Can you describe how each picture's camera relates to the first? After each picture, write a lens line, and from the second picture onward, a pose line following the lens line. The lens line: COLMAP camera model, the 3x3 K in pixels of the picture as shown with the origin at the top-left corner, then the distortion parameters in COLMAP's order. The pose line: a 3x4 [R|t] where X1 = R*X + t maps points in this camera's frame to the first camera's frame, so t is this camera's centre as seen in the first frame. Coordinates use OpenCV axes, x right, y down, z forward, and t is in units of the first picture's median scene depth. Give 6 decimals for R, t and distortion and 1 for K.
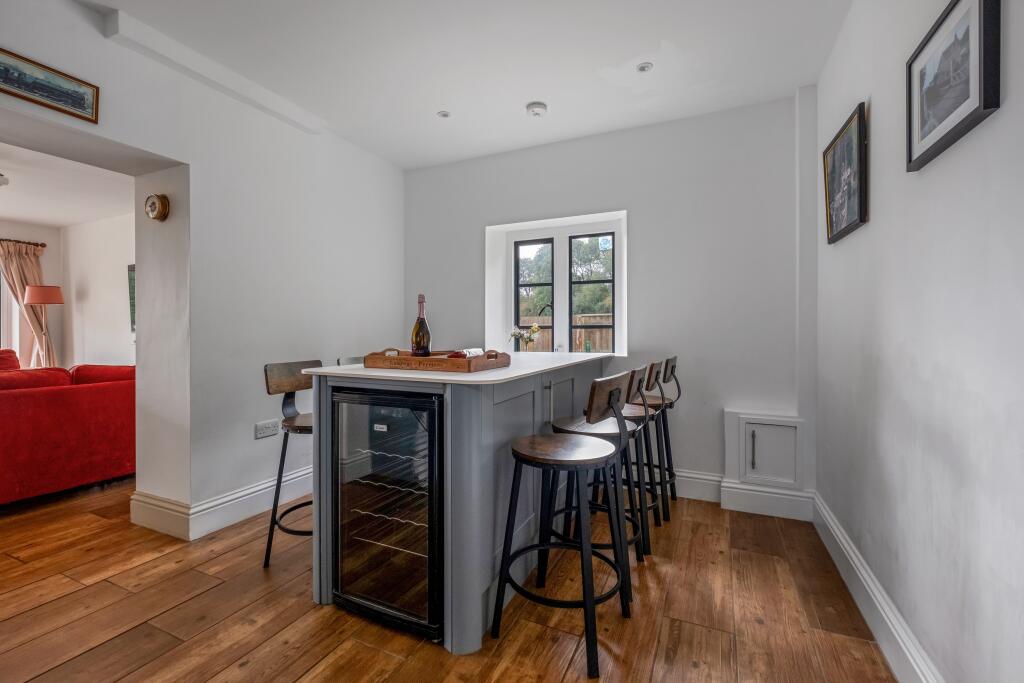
lens RADIAL K [[442.1, 0, 507.8], [0, 442.1, 329.4], [0, 0, 1]] dist [-0.001629, -0.000565]
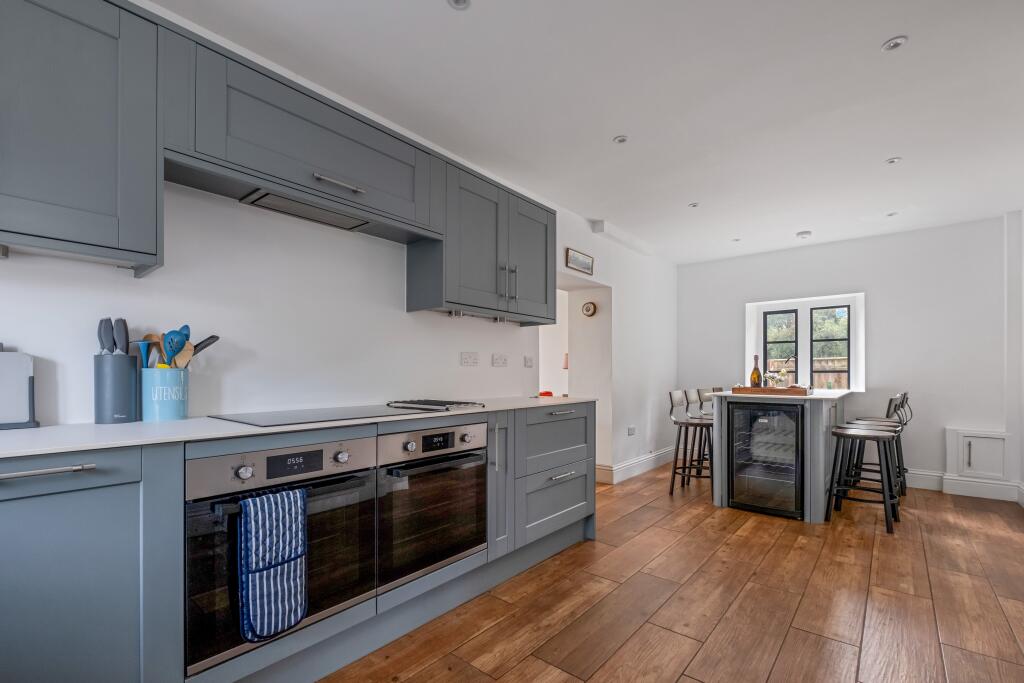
lens RADIAL K [[456.8, 0, 506.3], [0, 456.8, 373.5], [0, 0, 1]] dist [-0.000580, -0.005892]
pose [[0.967421, 0.000286, -0.253173, -0.584054], [0.000573, 0.999994, 0.003318, -0.006805], [0.253172, -0.003355, 0.967415, -0.898437]]
